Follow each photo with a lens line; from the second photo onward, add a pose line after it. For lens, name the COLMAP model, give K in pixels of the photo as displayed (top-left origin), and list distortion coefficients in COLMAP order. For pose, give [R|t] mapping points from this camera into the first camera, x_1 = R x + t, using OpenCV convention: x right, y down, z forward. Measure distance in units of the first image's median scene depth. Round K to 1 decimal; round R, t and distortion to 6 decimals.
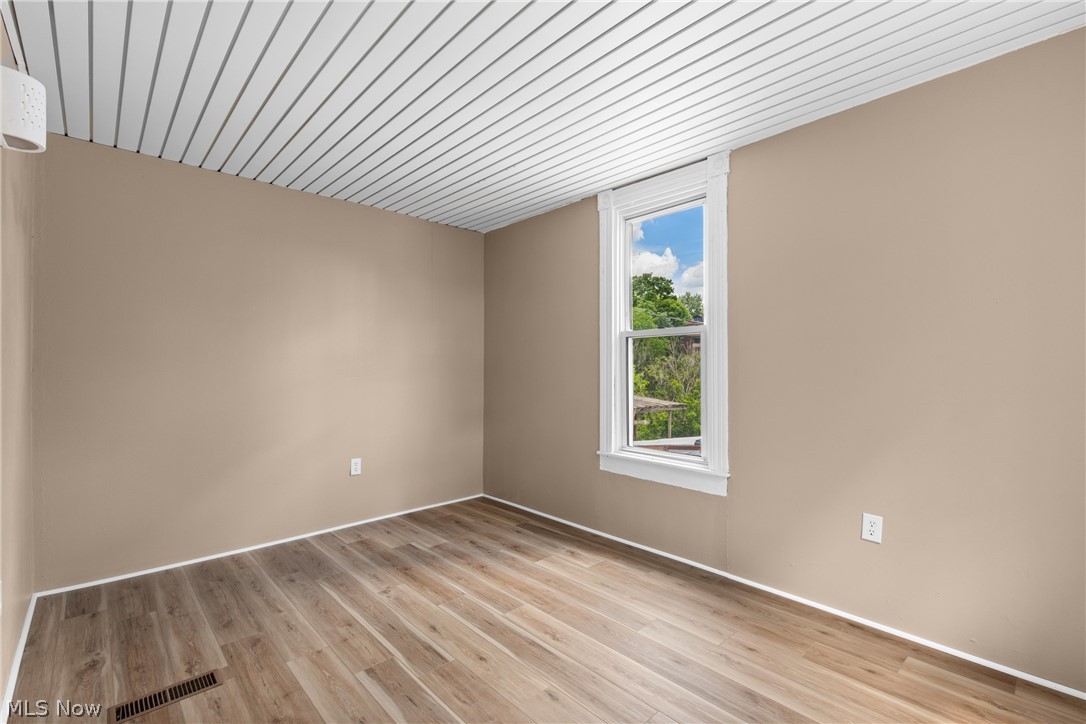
lens RADIAL K [[491.2, 0, 546.4], [0, 491.2, 365.4], [0, 0, 1]] dist [-0.002975, 0.000308]
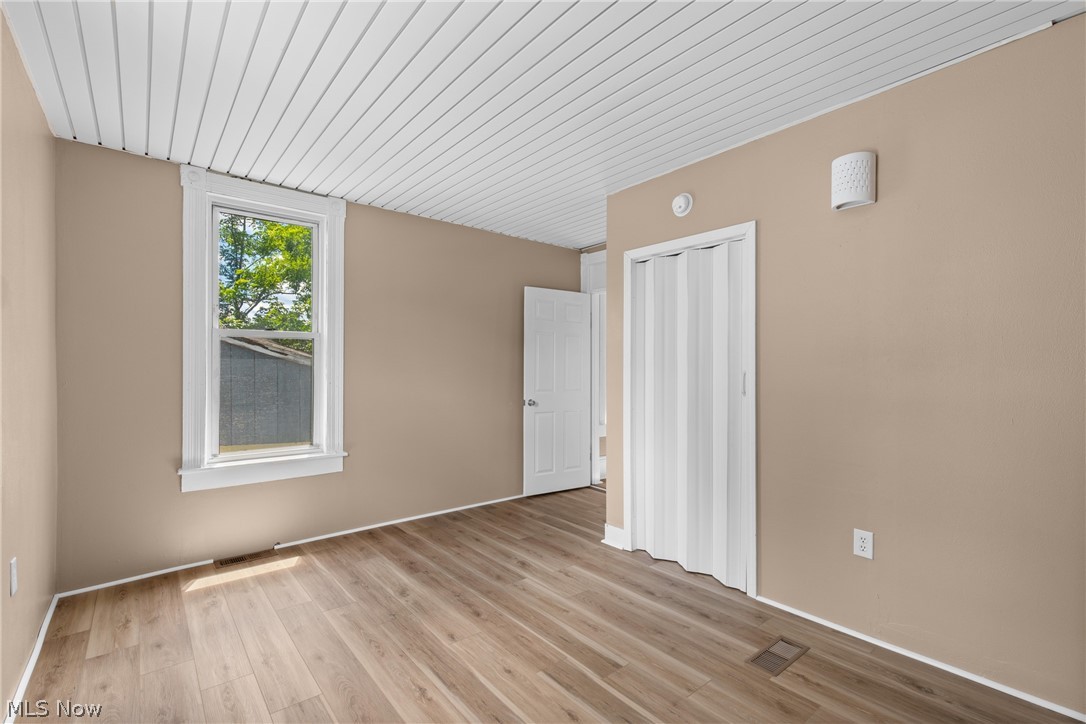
lens RADIAL K [[491.2, 0, 541.5], [0, 491.2, 366.7], [0, 0, 1]] dist [-0.002975, 0.000308]
pose [[-0.997915, 0.000671, 0.064544, -0.259457], [-0.000228, 0.999903, -0.013921, 0.008564], [-0.064547, -0.013907, -0.997818, 1.971272]]
